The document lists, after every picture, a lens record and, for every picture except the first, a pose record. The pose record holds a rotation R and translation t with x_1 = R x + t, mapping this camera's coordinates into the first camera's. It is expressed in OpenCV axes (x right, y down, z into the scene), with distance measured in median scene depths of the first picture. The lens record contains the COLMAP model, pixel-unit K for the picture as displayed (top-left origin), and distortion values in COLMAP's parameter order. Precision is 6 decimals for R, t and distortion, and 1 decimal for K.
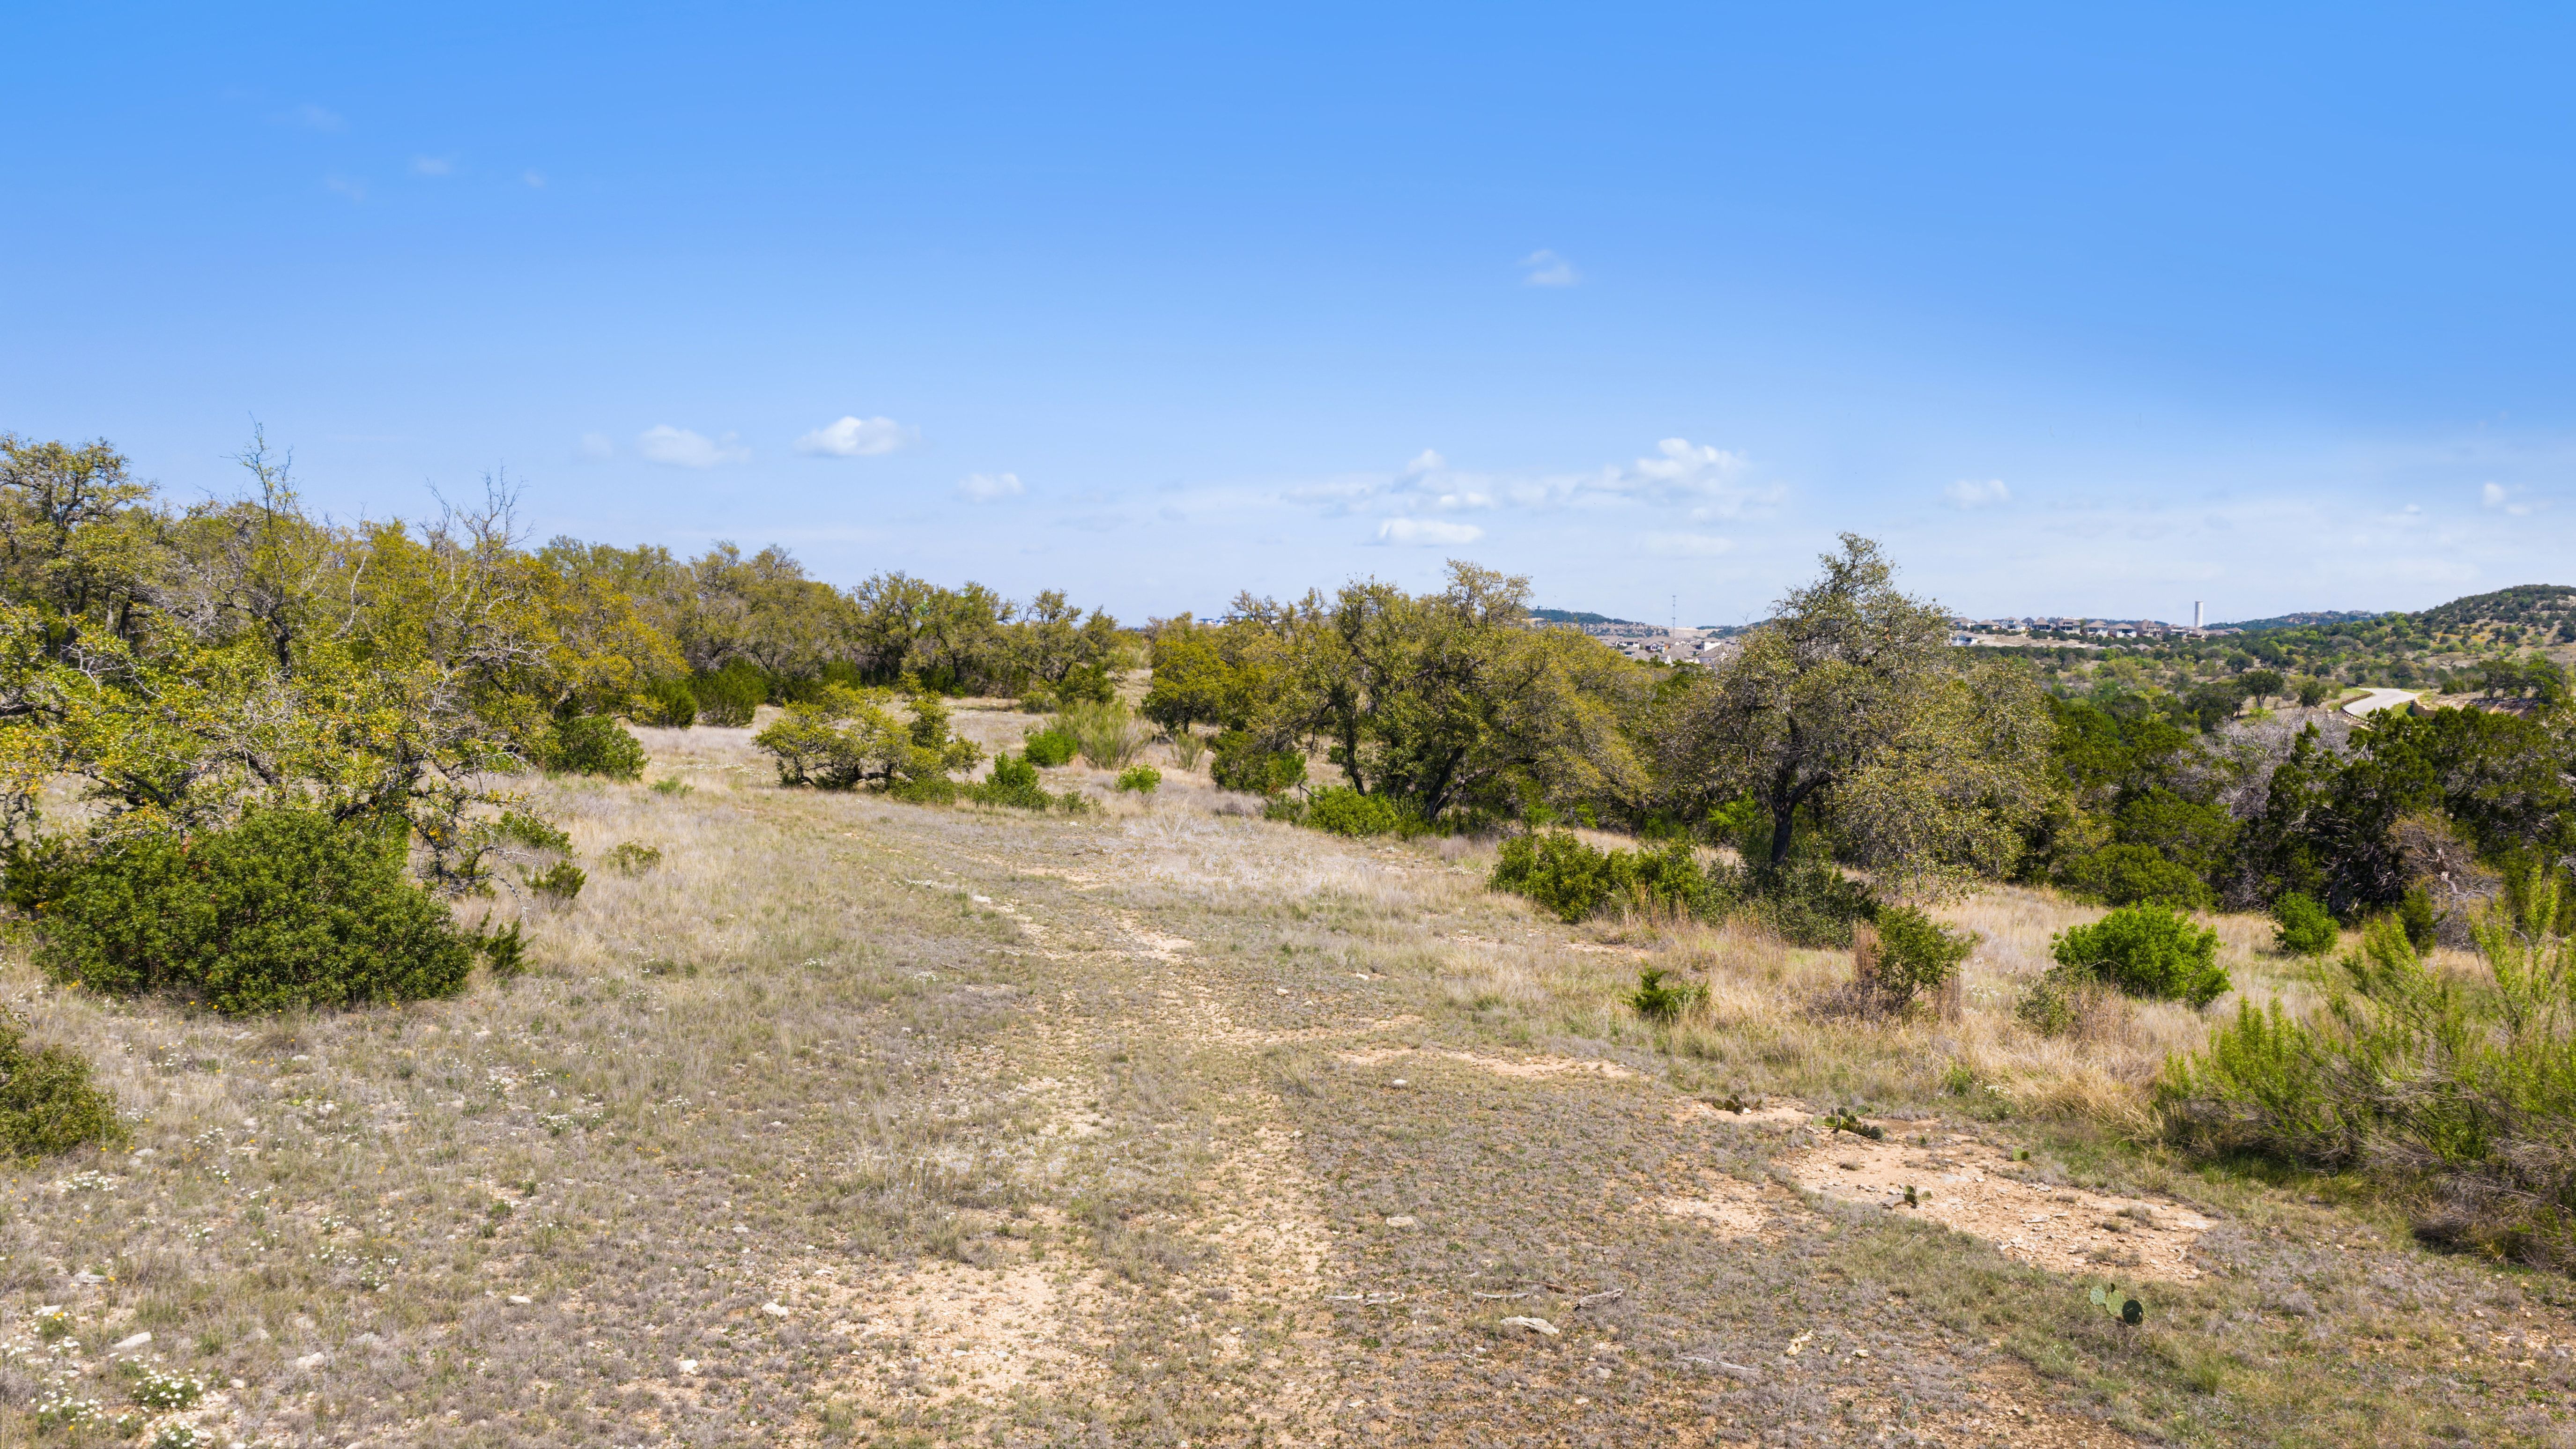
lens RADIAL K [[2149.8, 0, 1288.0], [0, 2149.8, 724.5], [0, 0, 1]] dist [0.009994, -0.014140]
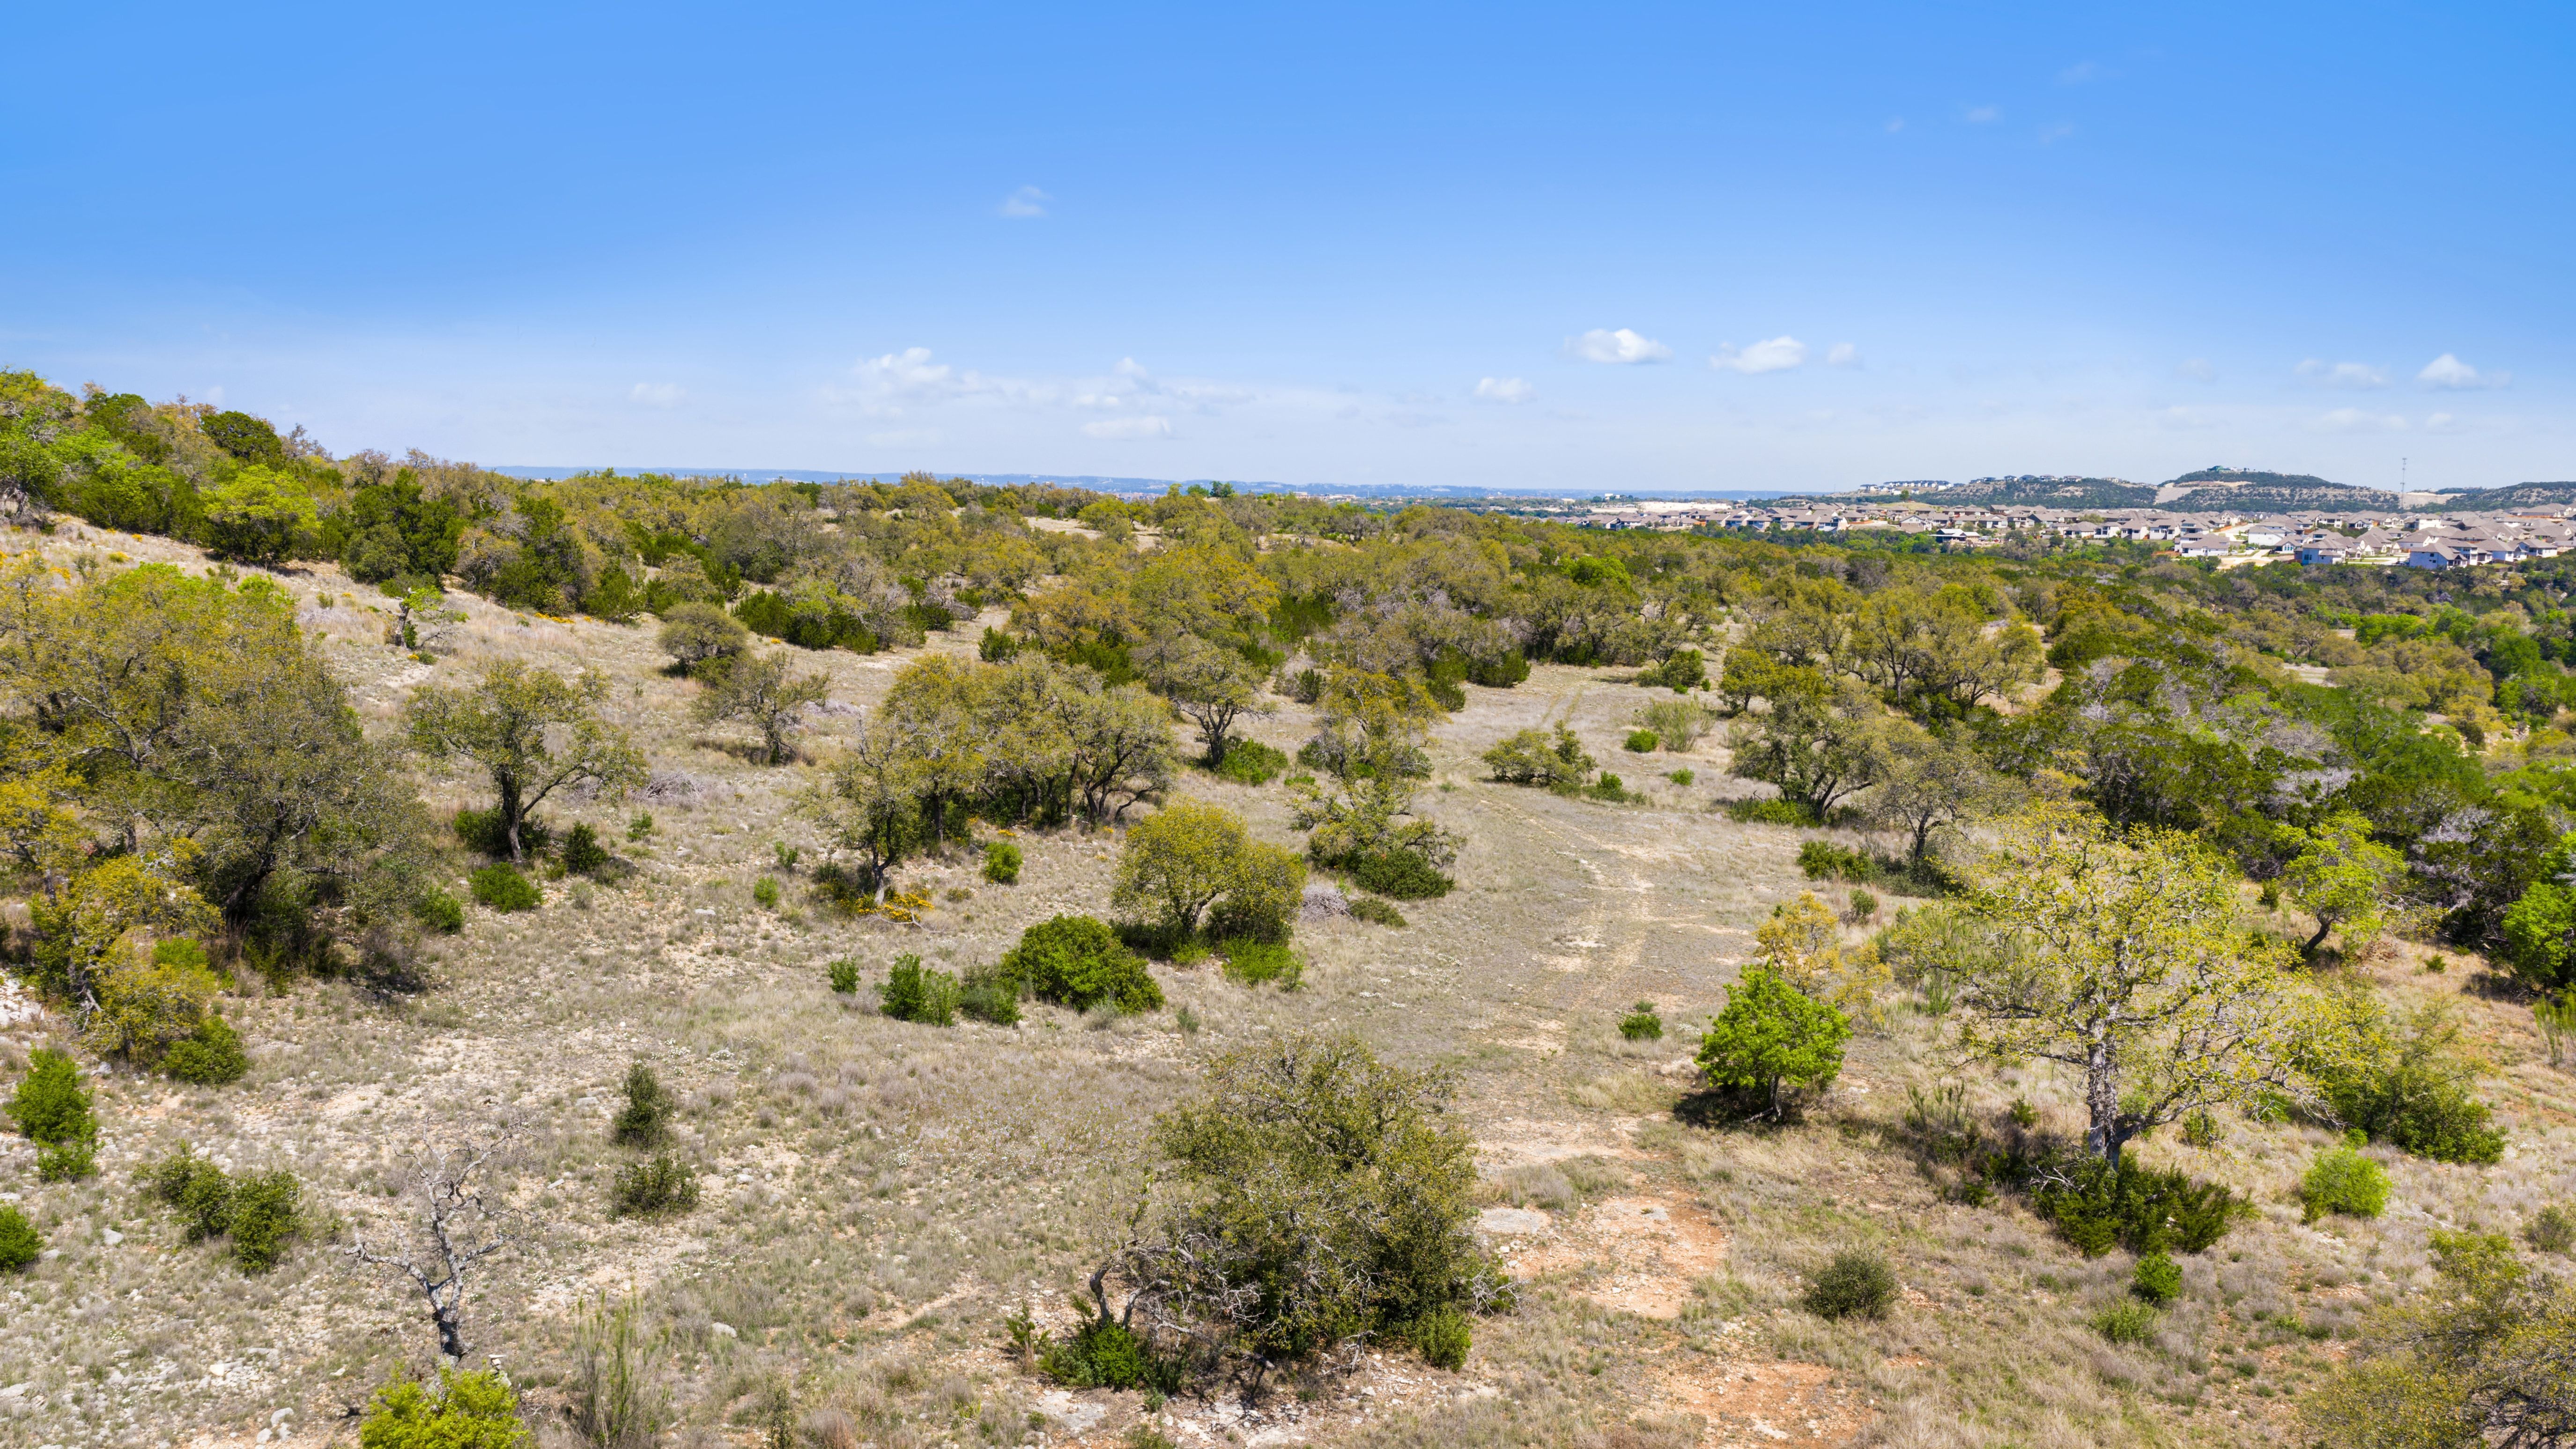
lens RADIAL K [[2149.8, 0, 1288.0], [0, 2149.8, 724.5], [0, 0, 1]] dist [0.009994, -0.014140]
pose [[0.955003, 0.028677, -0.295206, 0.084102], [-0.010183, 0.997898, 0.063997, -0.074281], [0.296421, -0.058112, 0.953288, -0.476742]]
